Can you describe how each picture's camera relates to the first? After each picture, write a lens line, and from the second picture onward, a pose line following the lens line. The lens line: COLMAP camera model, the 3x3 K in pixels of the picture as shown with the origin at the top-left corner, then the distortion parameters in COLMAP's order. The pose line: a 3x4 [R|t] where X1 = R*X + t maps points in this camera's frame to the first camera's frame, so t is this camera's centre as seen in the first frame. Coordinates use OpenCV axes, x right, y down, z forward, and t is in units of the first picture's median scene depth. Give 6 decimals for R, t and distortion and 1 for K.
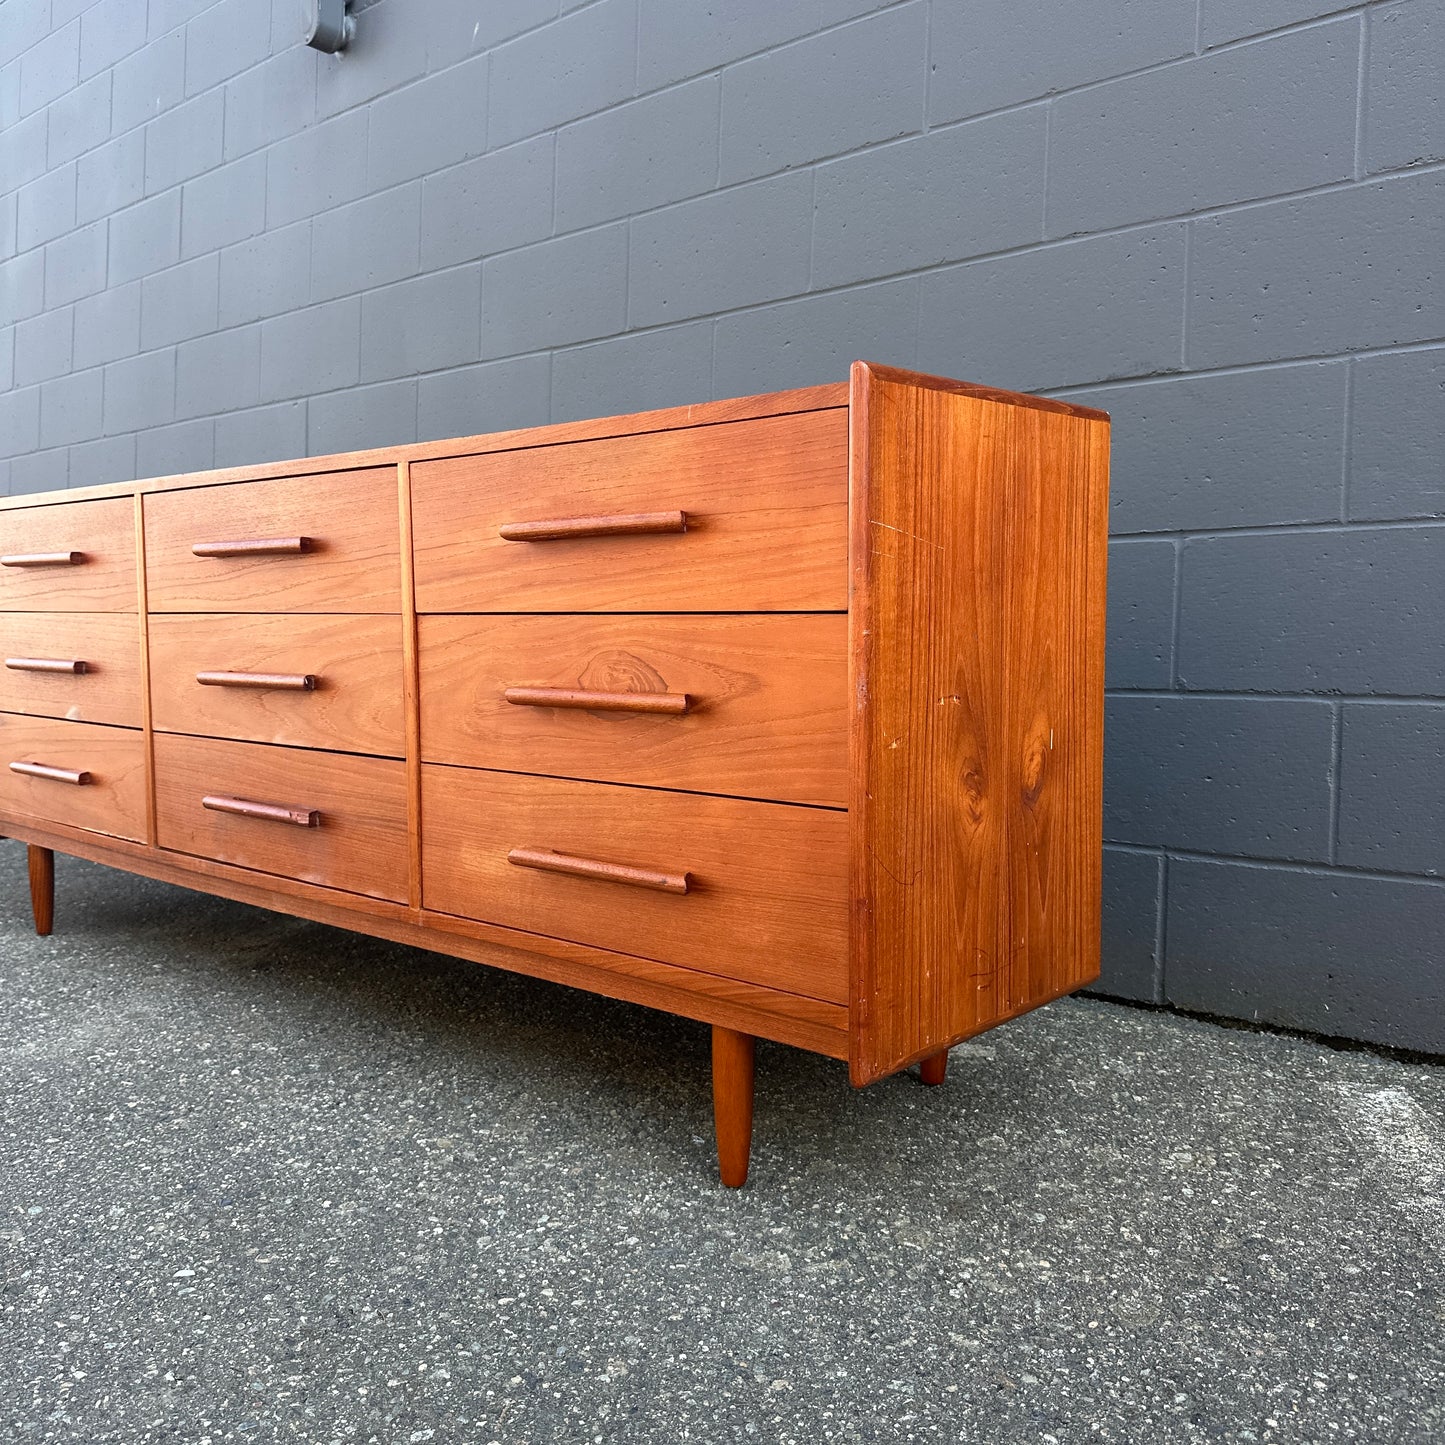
lens RADIAL K [[1353.5, 0, 707.2], [0, 1353.5, 709.3], [0, 0, 1]] dist [0.177574, -0.405422]
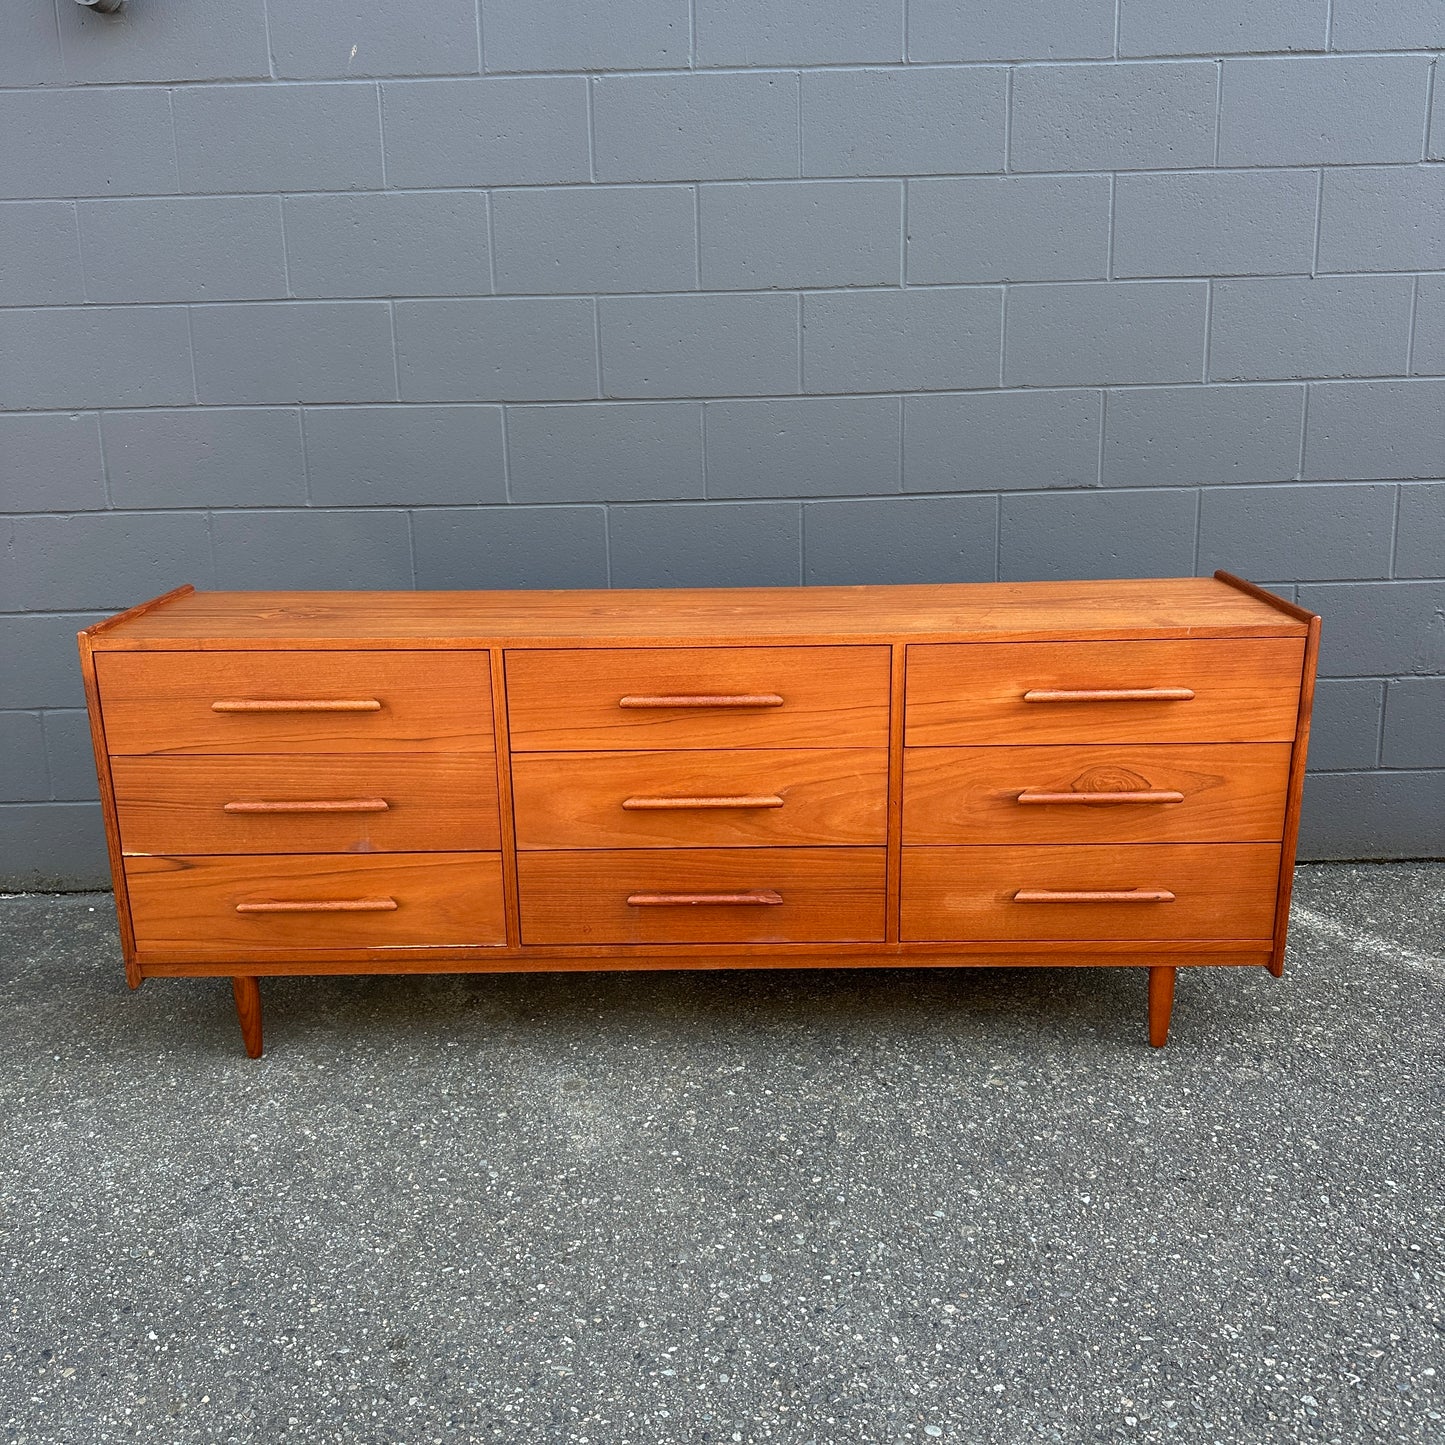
lens RADIAL K [[1349.0, 0, 725.3], [0, 1349.0, 732.9], [0, 0, 1]] dist [0.186245, -0.419129]
pose [[0.744875, -0.188155, 0.640124, -1.385261], [0.059513, 0.974325, 0.217137, -0.444566], [-0.664544, -0.123644, 0.736949, 0.102170]]
